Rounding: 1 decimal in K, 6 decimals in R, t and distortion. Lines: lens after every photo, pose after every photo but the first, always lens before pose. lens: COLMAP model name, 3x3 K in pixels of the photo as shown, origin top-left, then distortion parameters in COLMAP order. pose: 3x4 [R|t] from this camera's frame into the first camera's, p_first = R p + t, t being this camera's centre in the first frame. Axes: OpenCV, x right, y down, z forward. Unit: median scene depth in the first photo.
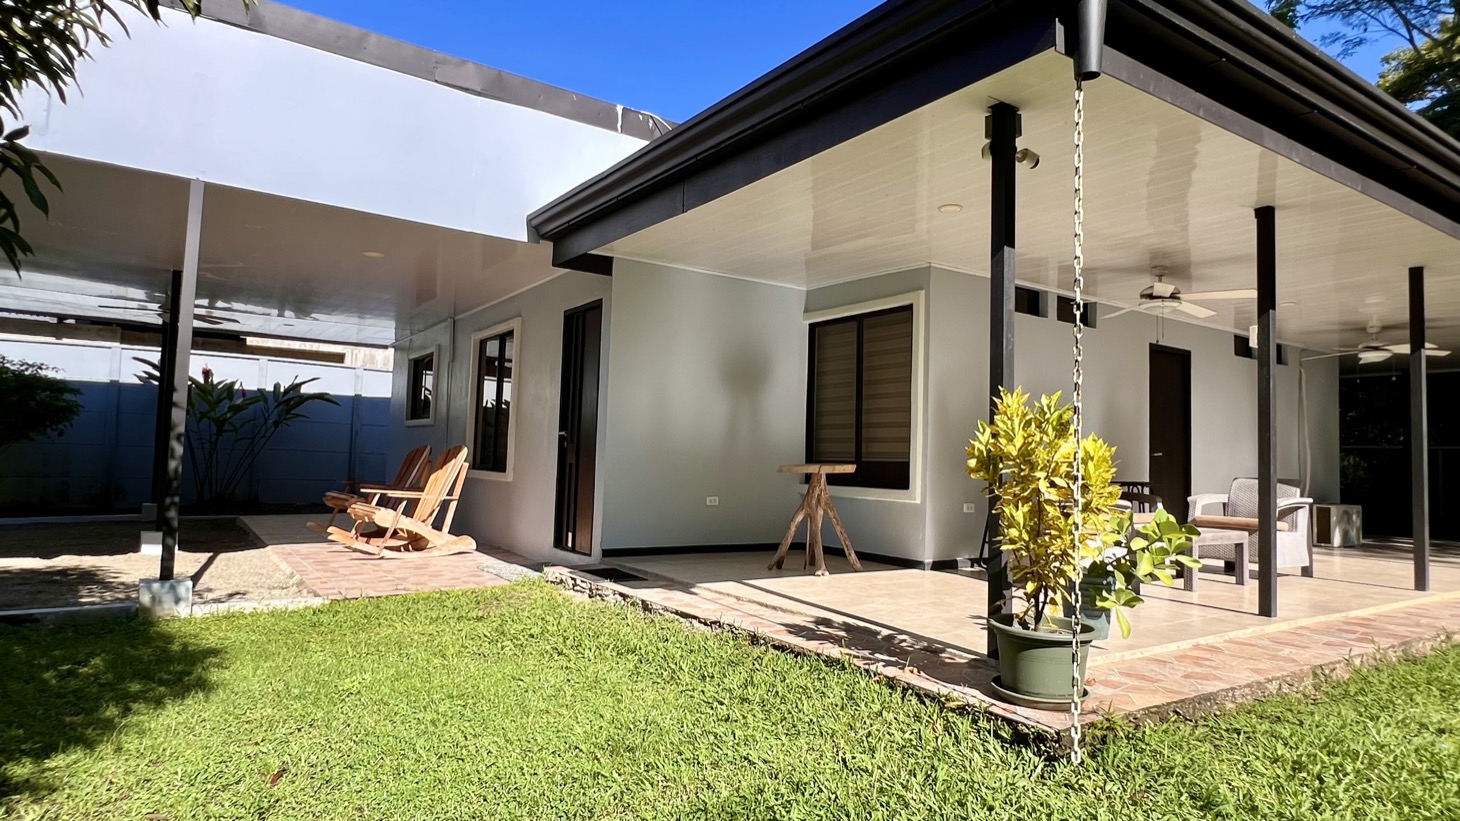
lens RADIAL K [[861.0, 0, 723.3], [0, 861.0, 414.2], [0, 0, 1]] dist [-0.003429, -0.000214]
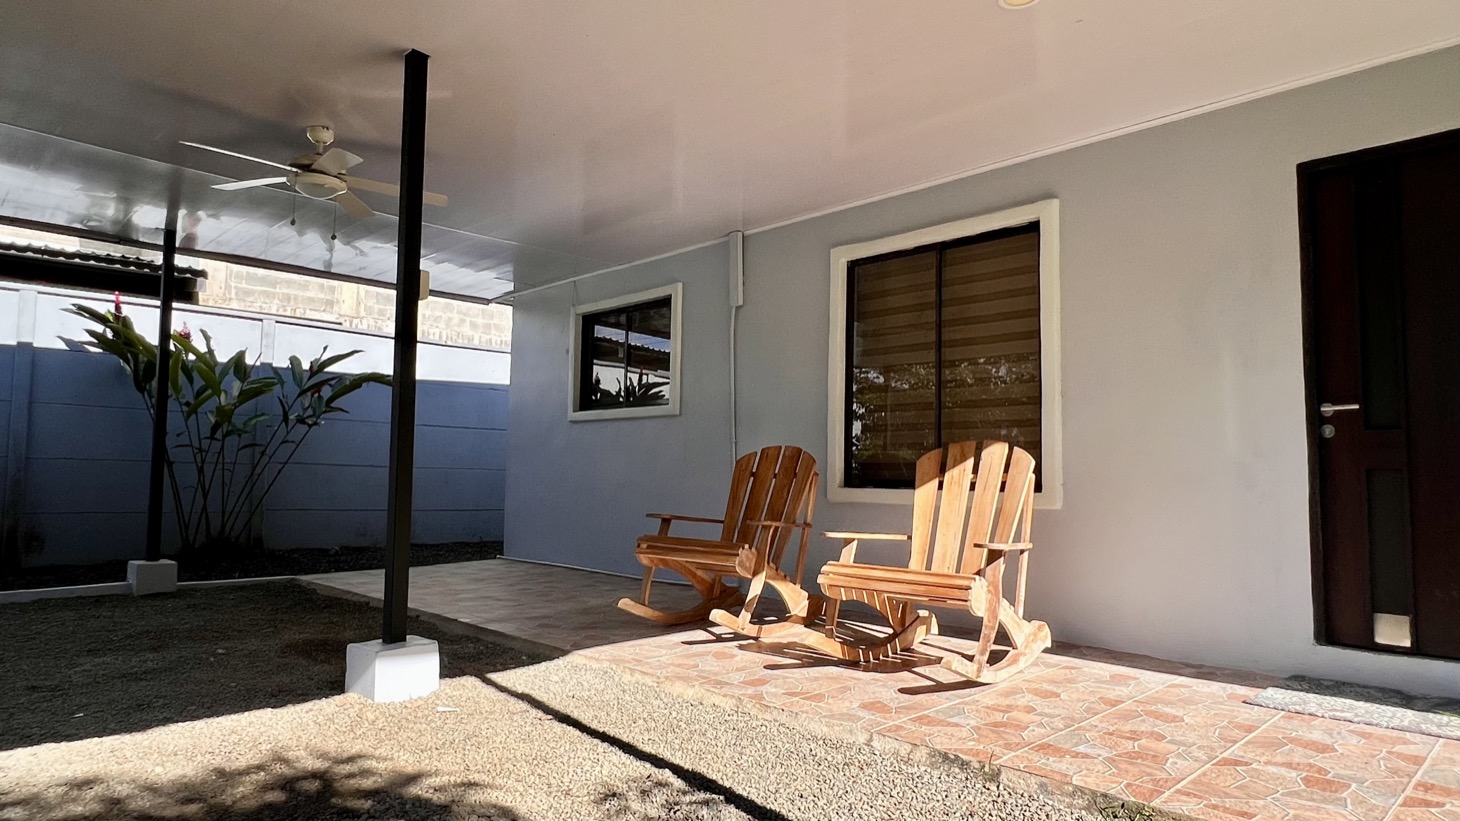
lens RADIAL K [[861.0, 0, 723.3], [0, 861.0, 414.2], [0, 0, 1]] dist [-0.003429, -0.000214]
pose [[0.981972, -0.012993, 0.188579, -0.677495], [0.012498, 0.999915, 0.003814, 0.016331], [-0.188613, -0.001389, 0.982051, 0.677906]]
